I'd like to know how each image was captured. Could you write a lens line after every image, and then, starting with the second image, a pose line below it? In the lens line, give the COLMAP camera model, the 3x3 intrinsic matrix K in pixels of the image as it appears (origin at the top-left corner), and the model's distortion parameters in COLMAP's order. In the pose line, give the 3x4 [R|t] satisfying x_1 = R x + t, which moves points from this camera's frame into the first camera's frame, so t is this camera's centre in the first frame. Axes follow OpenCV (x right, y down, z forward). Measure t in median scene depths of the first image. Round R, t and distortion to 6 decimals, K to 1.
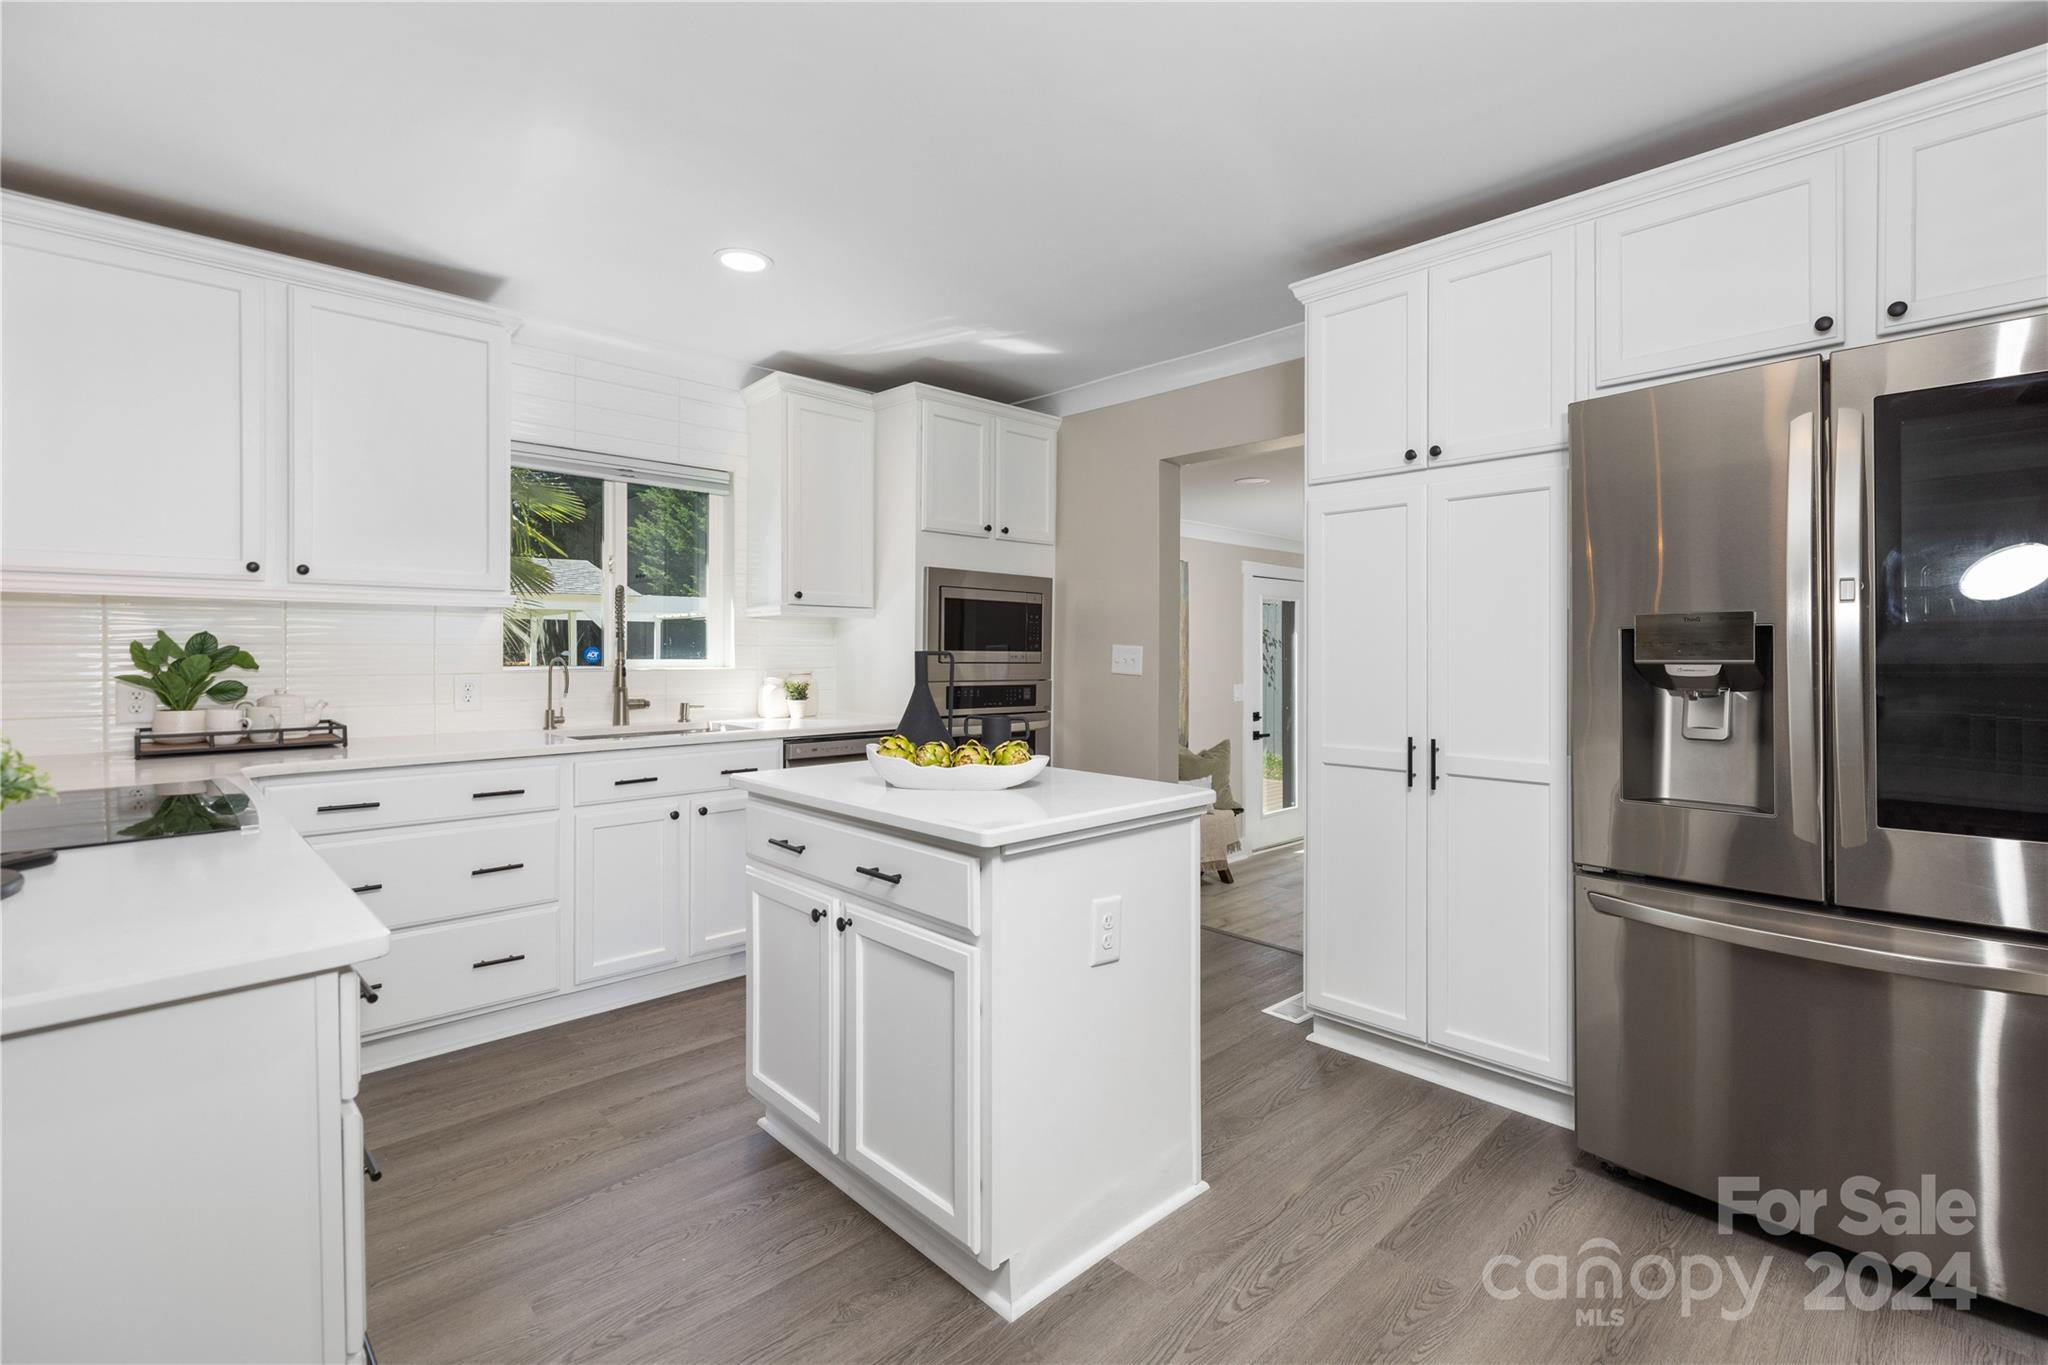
lens RADIAL K [[926.0, 0, 1029.1], [0, 926.0, 654.6], [0, 0, 1]] dist [0.005446, 0.000472]
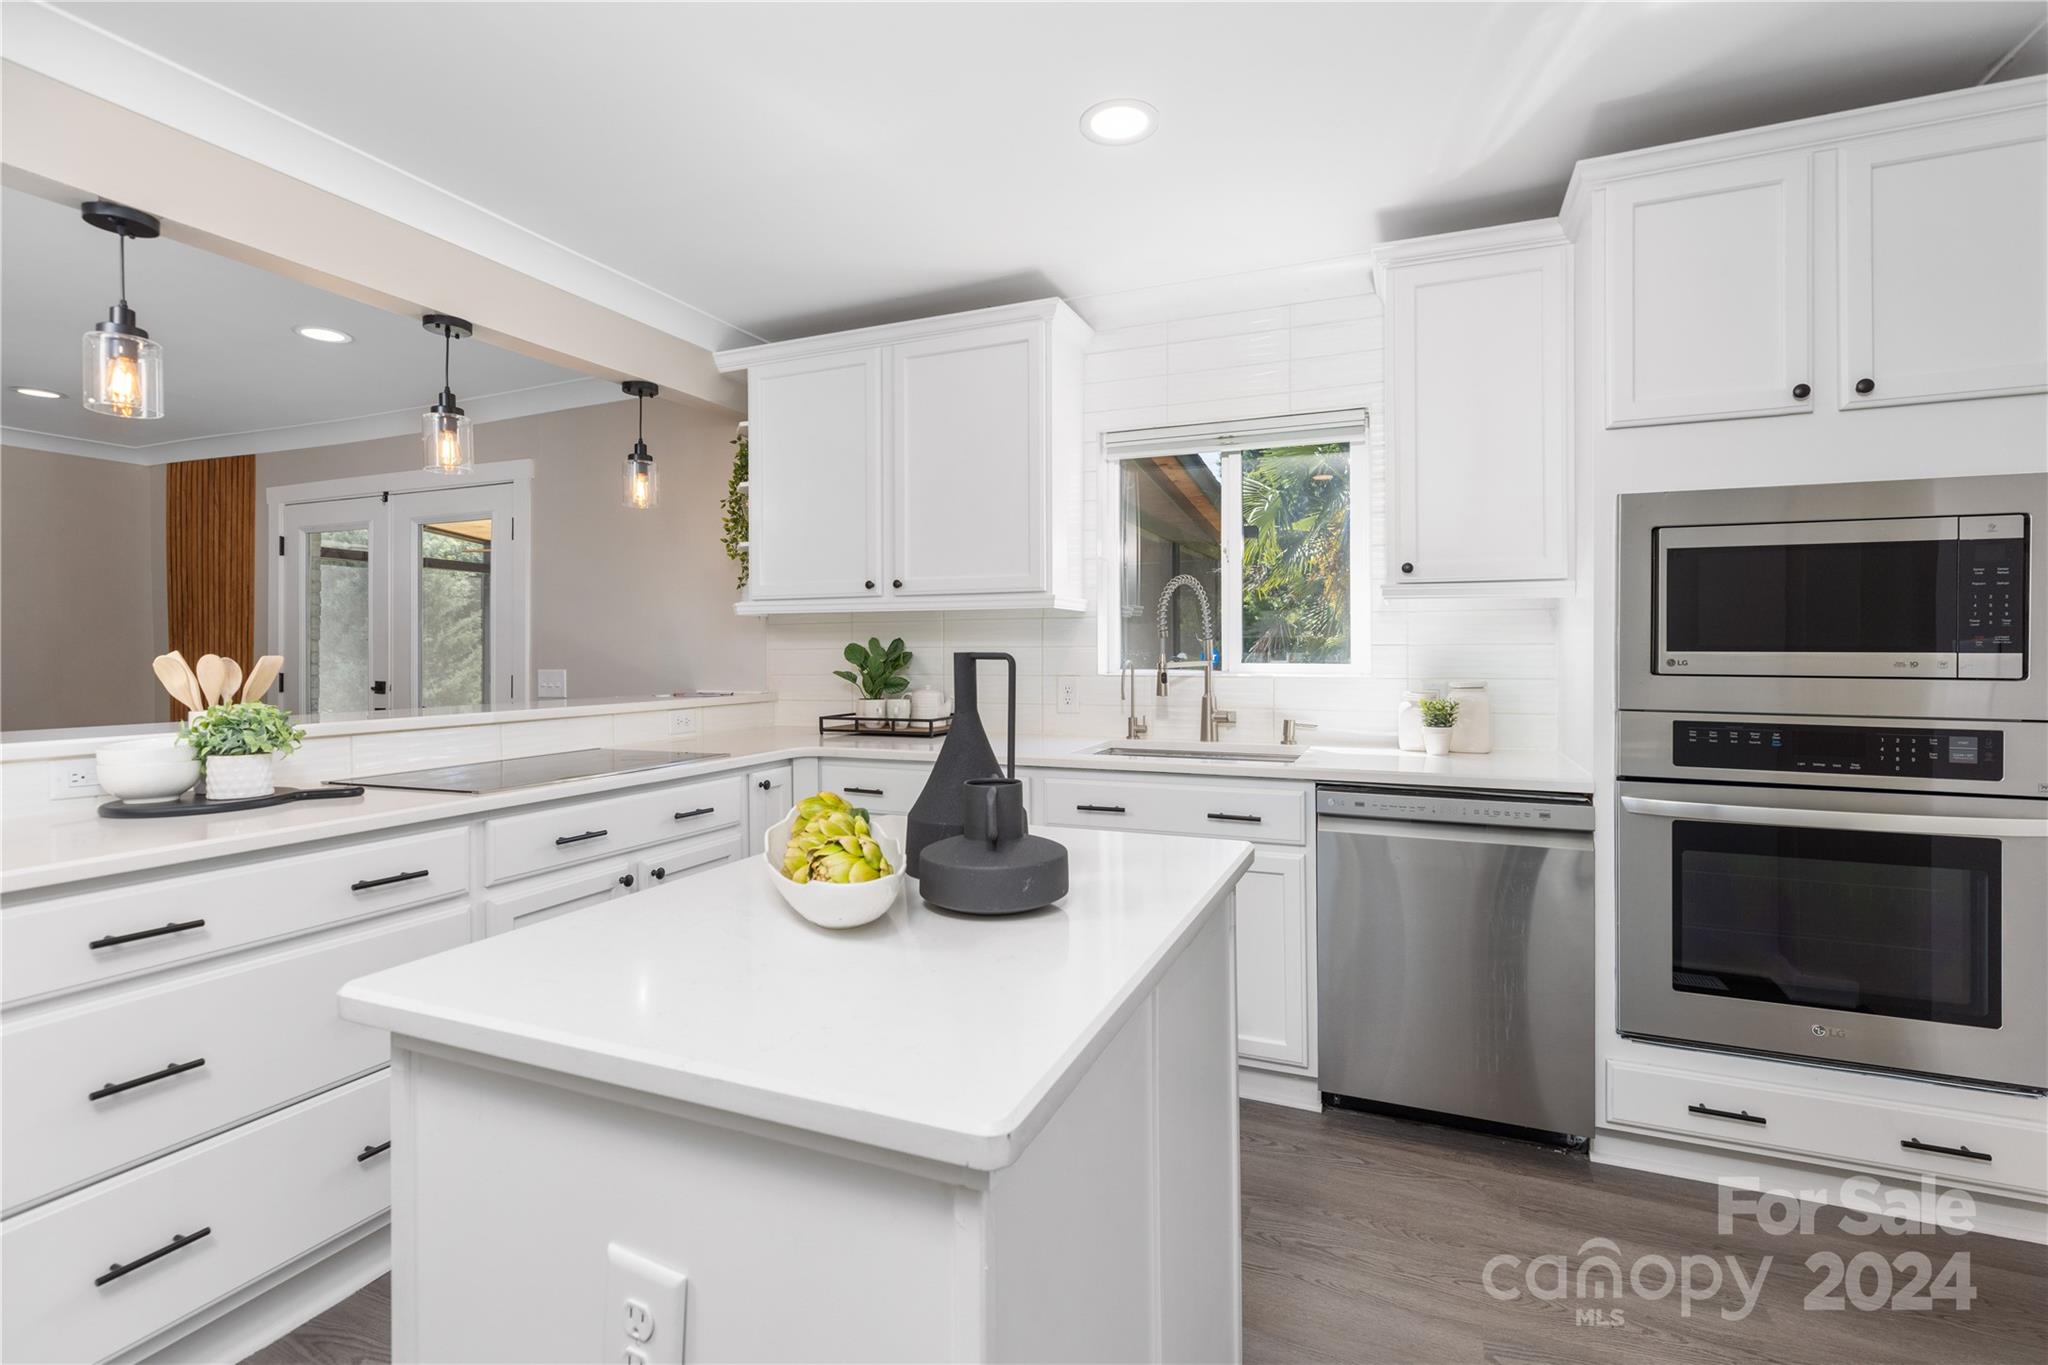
lens RADIAL K [[926.0, 0, 1037.8], [0, 926.0, 654.2], [0, 0, 1]] dist [0.005446, 0.000472]
pose [[0.392746, 0.000016, -0.919647, 0.341146], [-0.001838, 0.999998, -0.000768, -0.002630], [0.919645, 0.001992, 0.392745, 0.654552]]
